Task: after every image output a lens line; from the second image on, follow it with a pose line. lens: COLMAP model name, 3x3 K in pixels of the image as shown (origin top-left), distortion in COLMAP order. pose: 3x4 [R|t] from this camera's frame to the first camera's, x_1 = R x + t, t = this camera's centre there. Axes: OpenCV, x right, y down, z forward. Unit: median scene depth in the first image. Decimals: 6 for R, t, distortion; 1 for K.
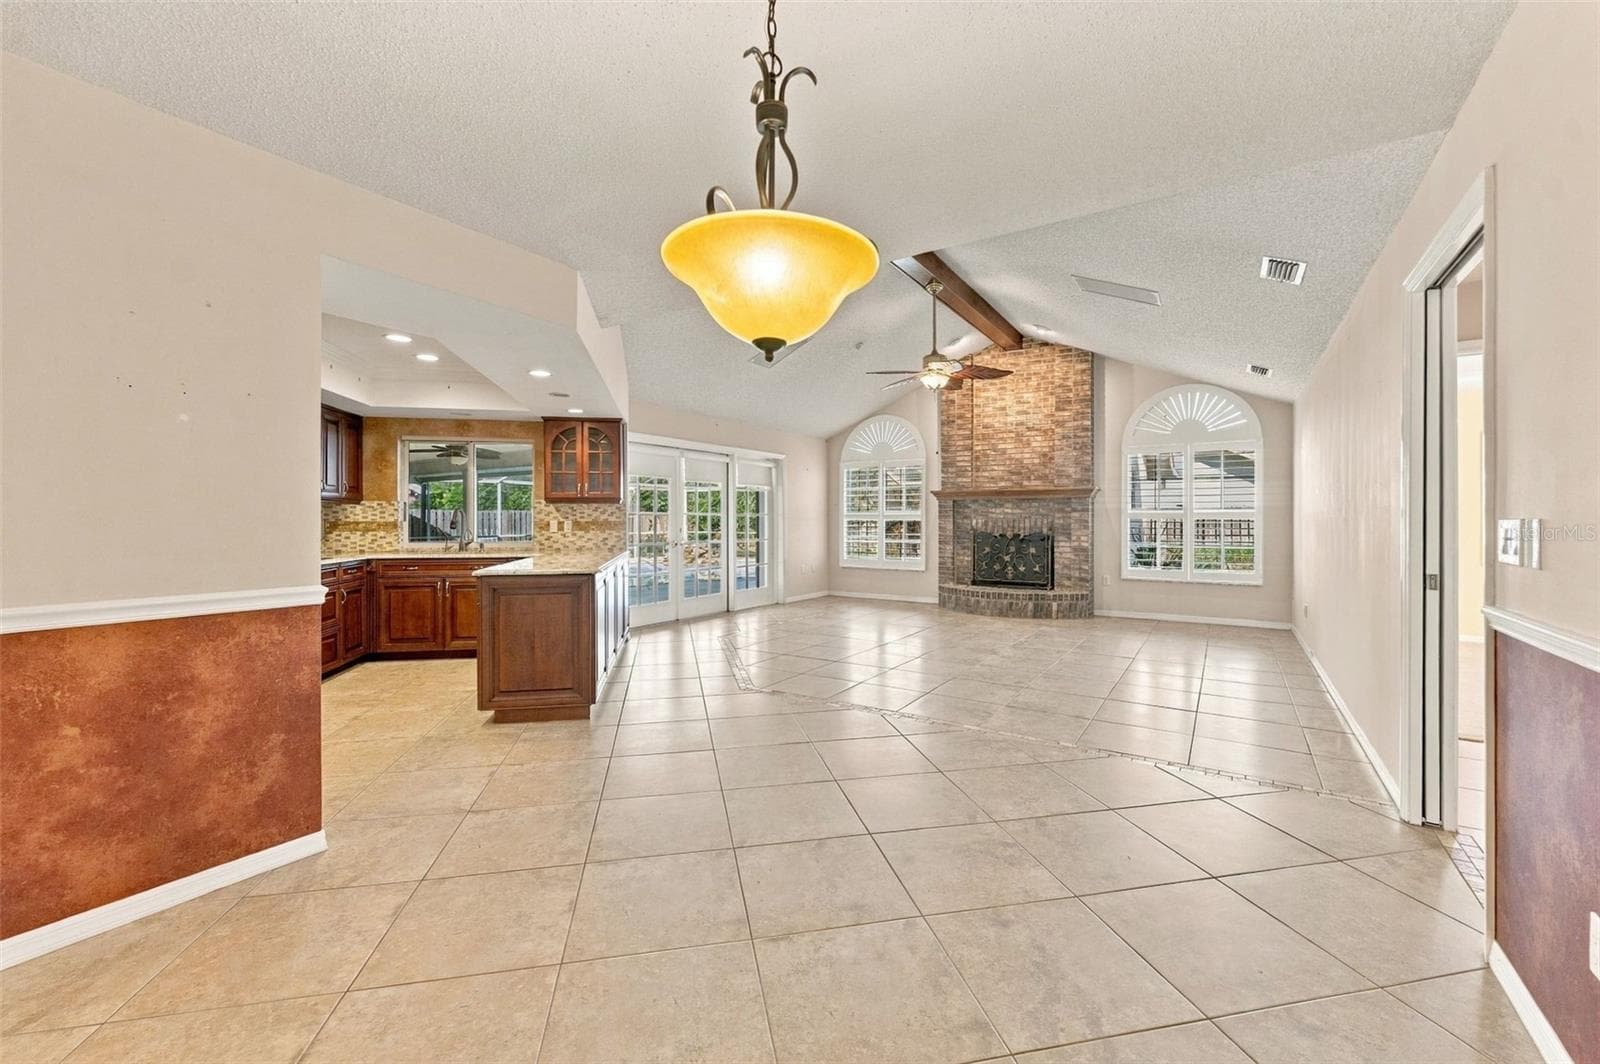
lens RADIAL K [[657.9, 0, 793.8], [0, 657.9, 522.9], [0, 0, 1]] dist [0.002311, -0.000264]
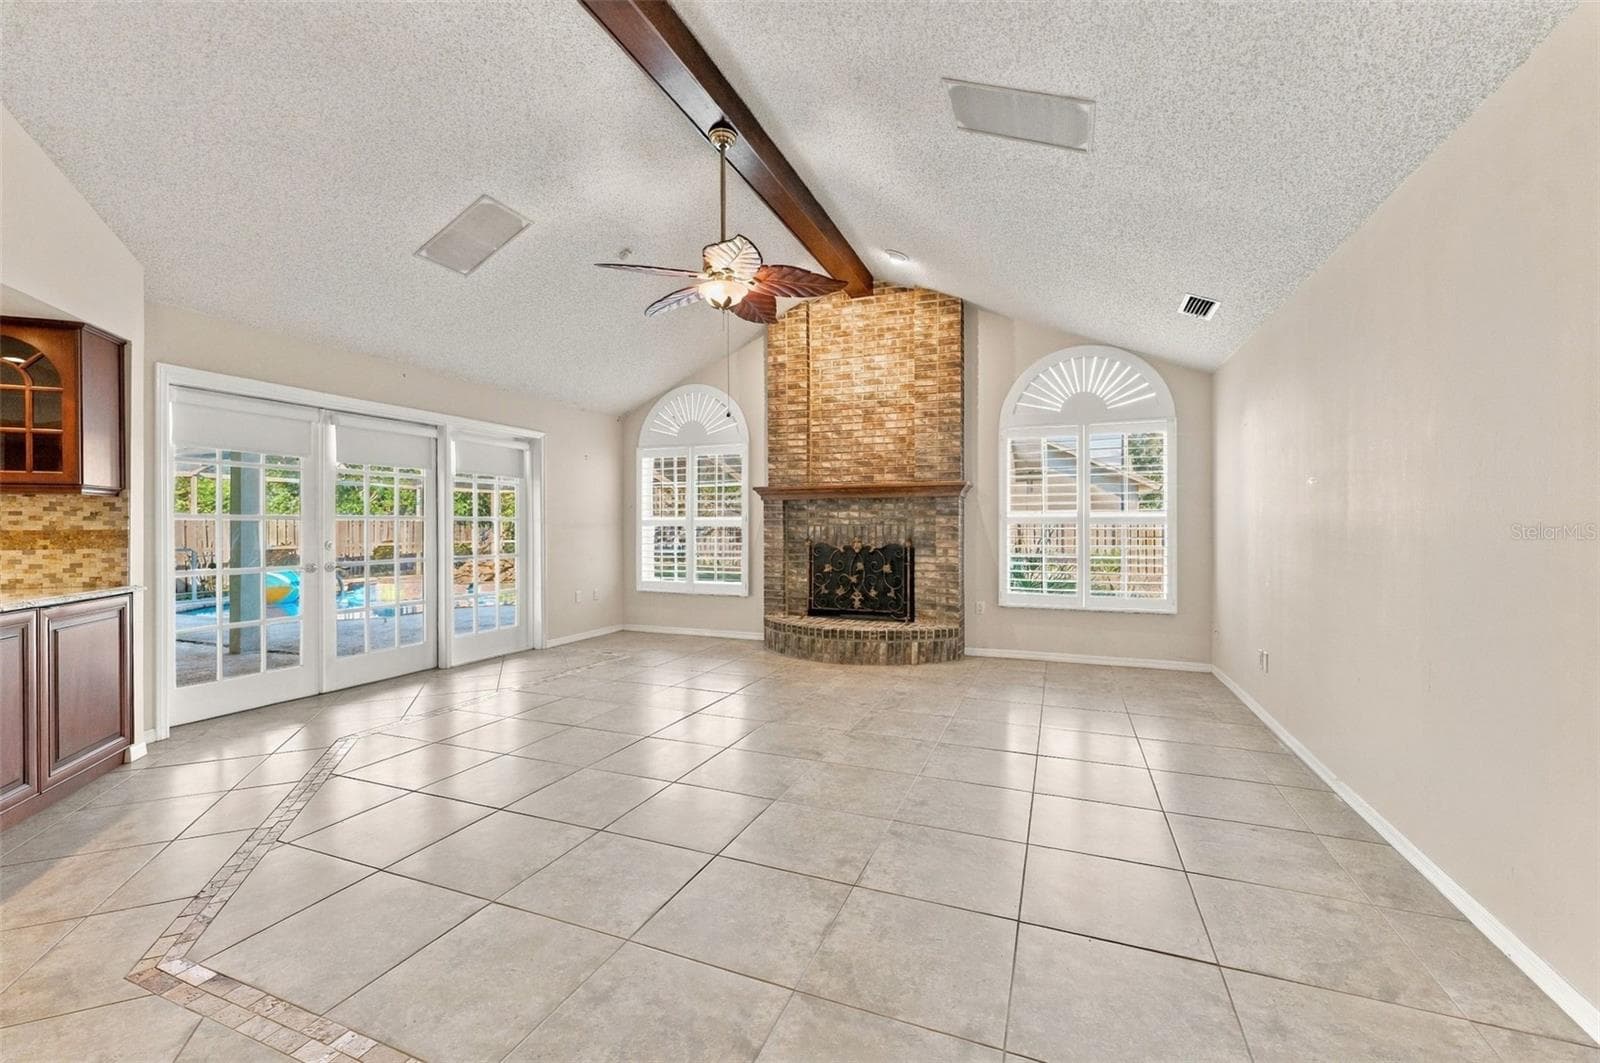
lens RADIAL K [[657.9, 0, 793.8], [0, 657.9, 522.4], [0, 0, 1]] dist [0.002311, -0.000264]
pose [[0.980869, 0.001215, 0.194664, 0.119043], [0.000699, 0.999952, -0.009764, -0.002672], [-0.194667, 0.009713, 0.980821, 0.300332]]
